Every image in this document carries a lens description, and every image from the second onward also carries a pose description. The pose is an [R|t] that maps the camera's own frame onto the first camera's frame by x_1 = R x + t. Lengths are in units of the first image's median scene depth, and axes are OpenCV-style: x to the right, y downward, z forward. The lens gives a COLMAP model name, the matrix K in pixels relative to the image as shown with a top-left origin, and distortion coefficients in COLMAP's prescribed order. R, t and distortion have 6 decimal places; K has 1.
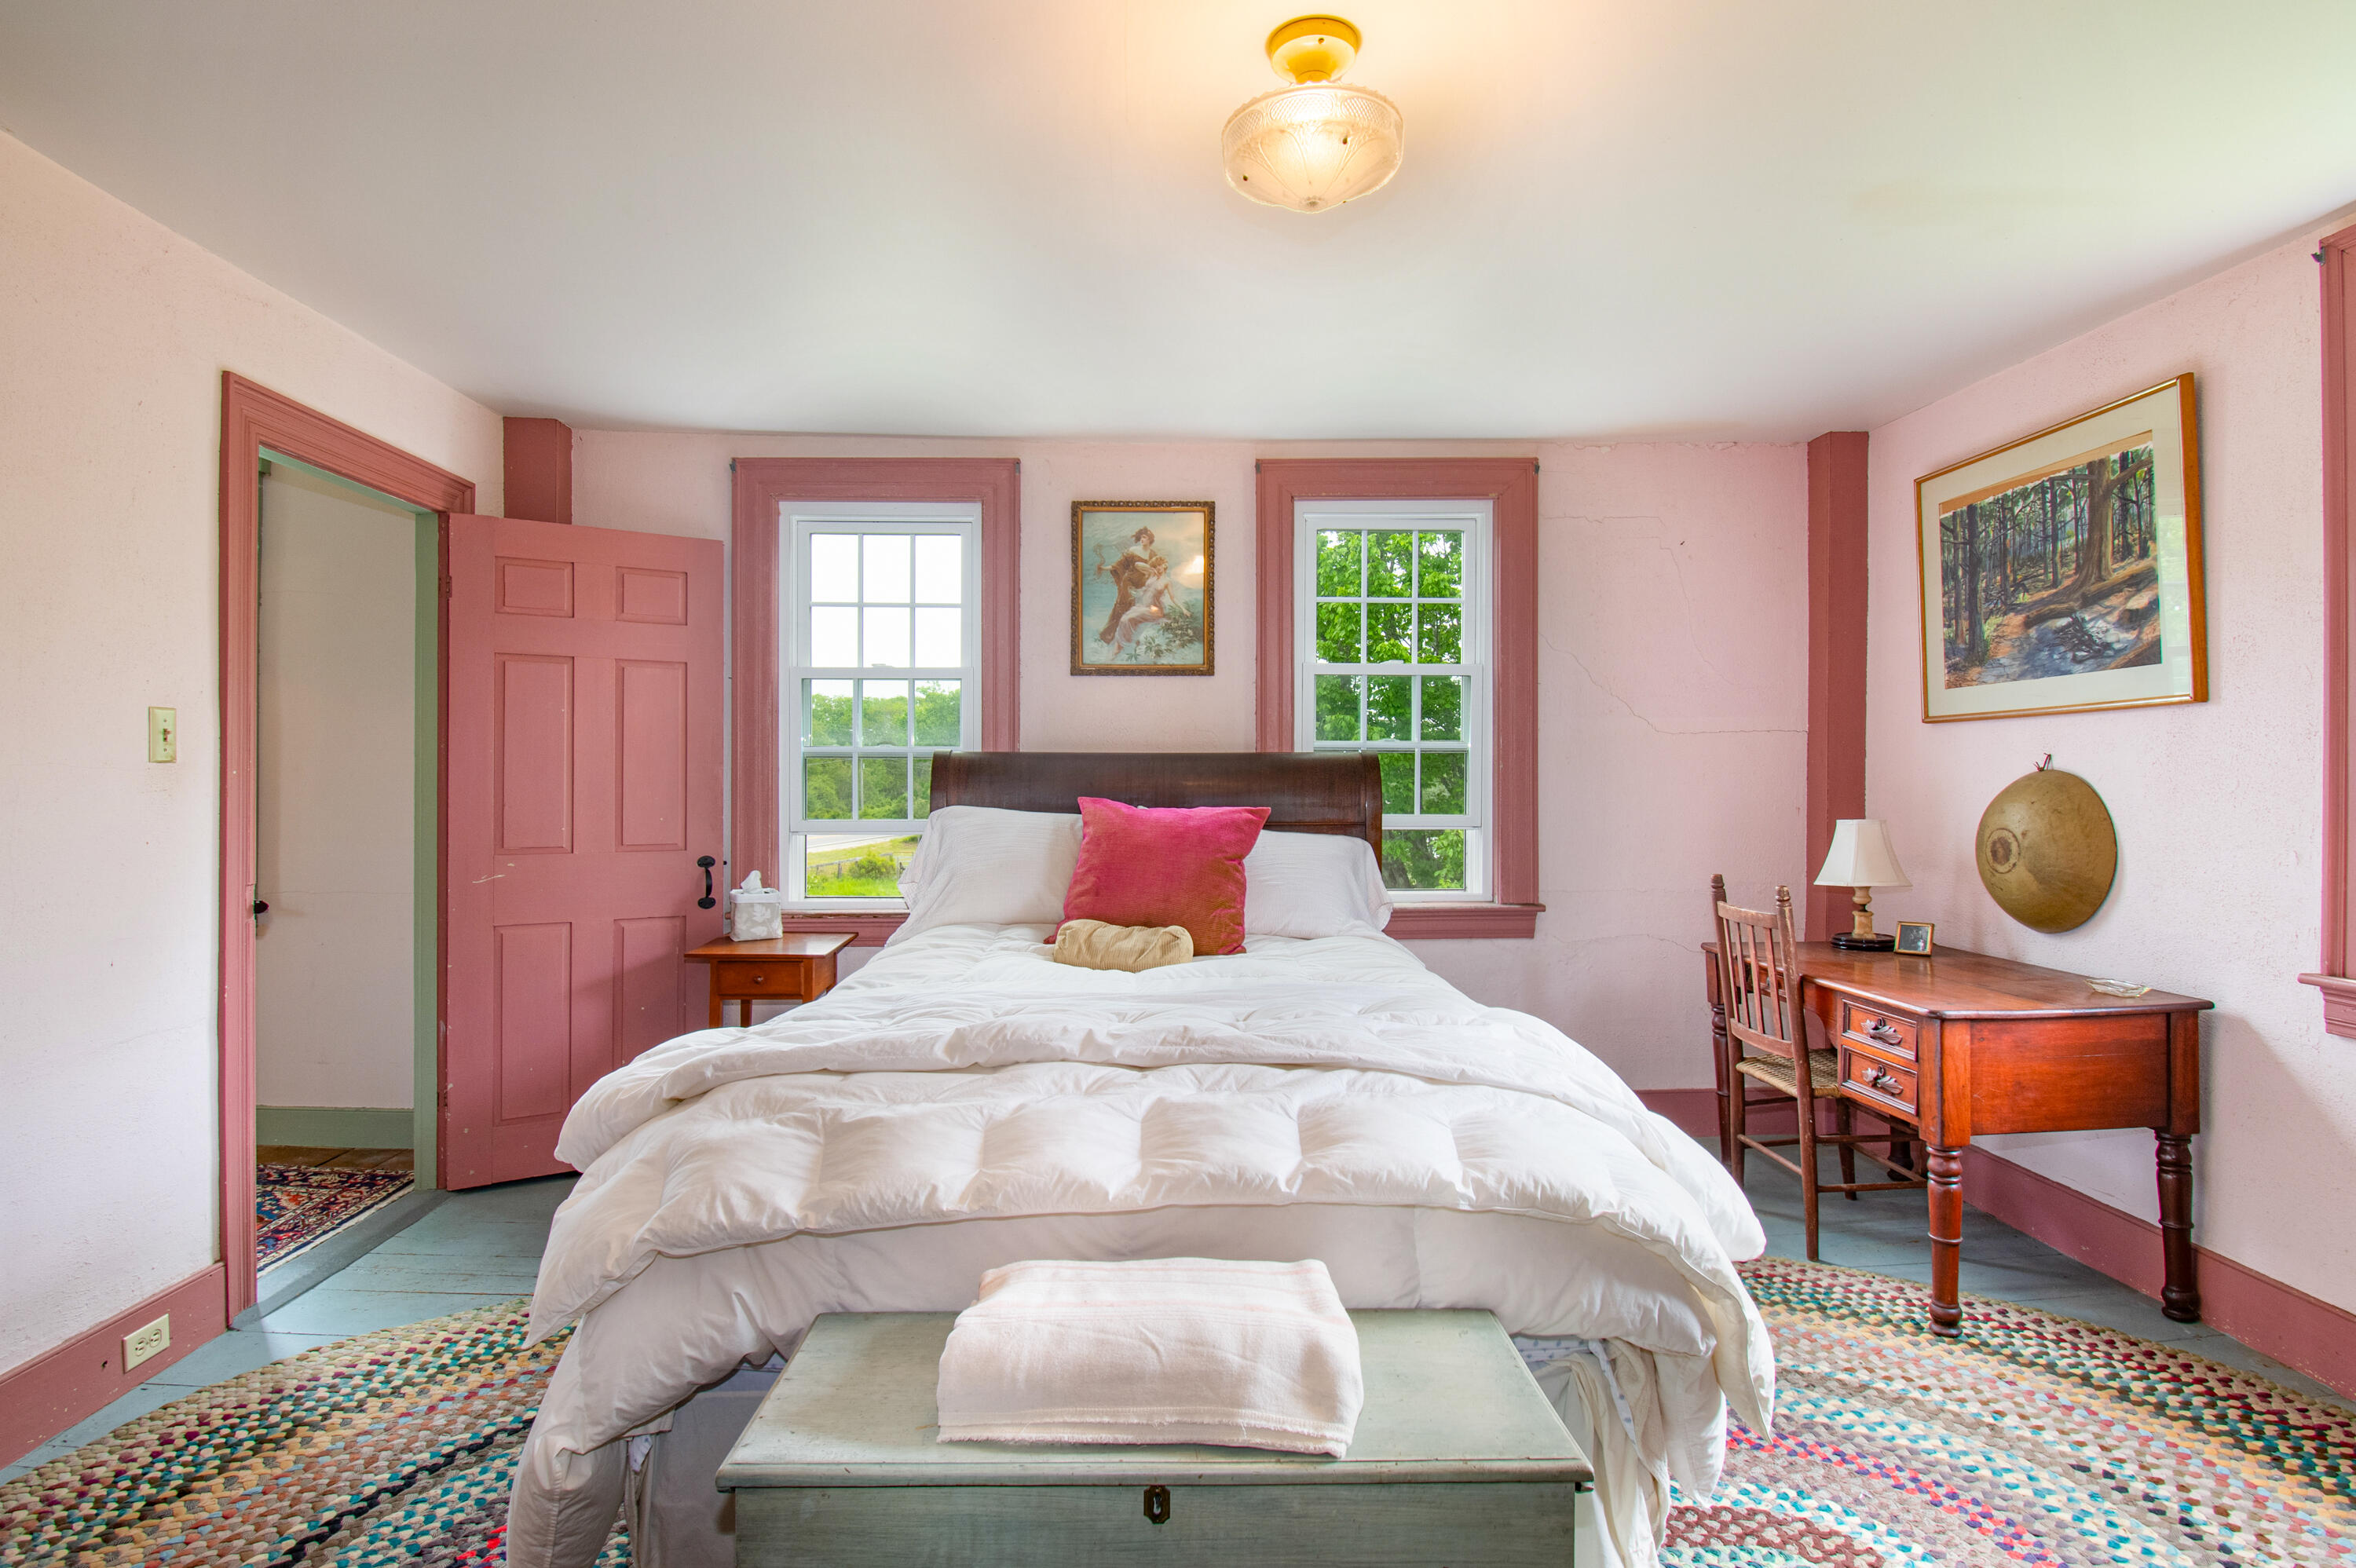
lens RADIAL K [[1191.0, 0, 1164.1], [0, 1191.0, 780.2], [0, 0, 1]] dist [0.000219, -0.017618]
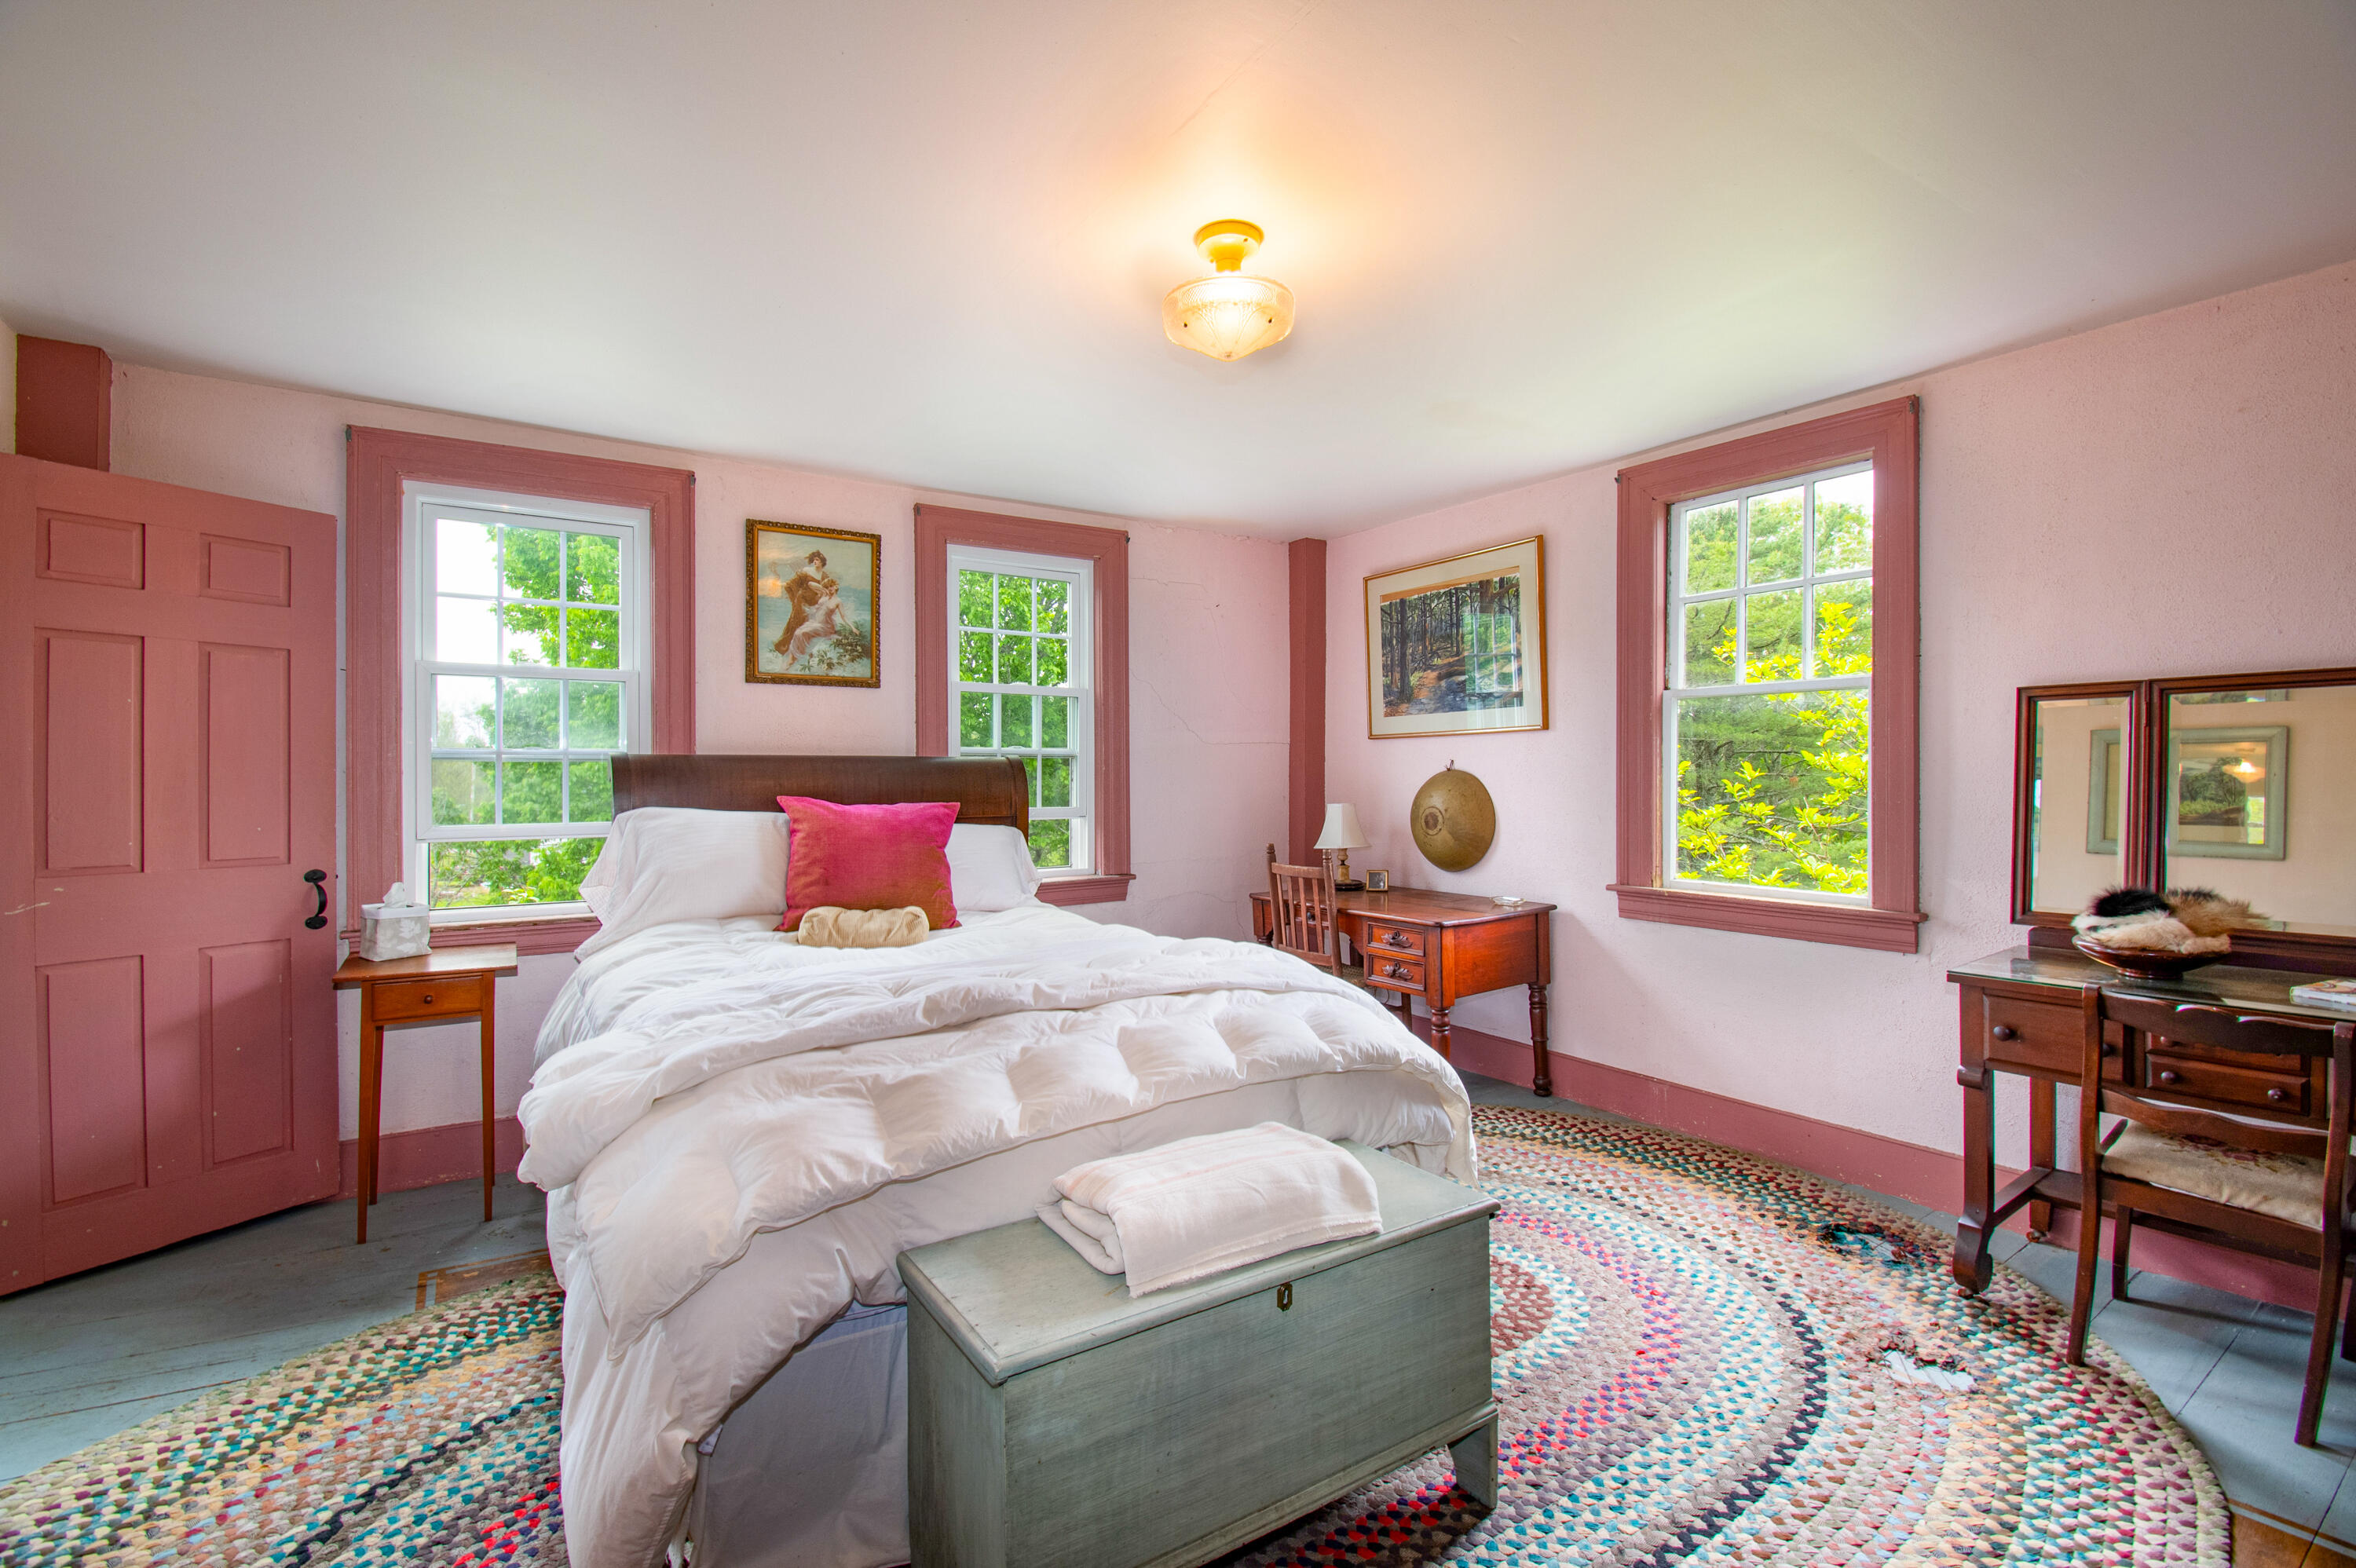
lens RADIAL K [[1036.3, 0, 1170.4], [0, 1036.3, 781.0], [0, 0, 1]] dist [-0.001957, -0.013747]
pose [[0.849202, -0.006582, 0.528026, -0.310414], [0.006147, 0.999978, 0.002580, 0.000035], [-0.528032, 0.001055, 0.849224, 0.015620]]
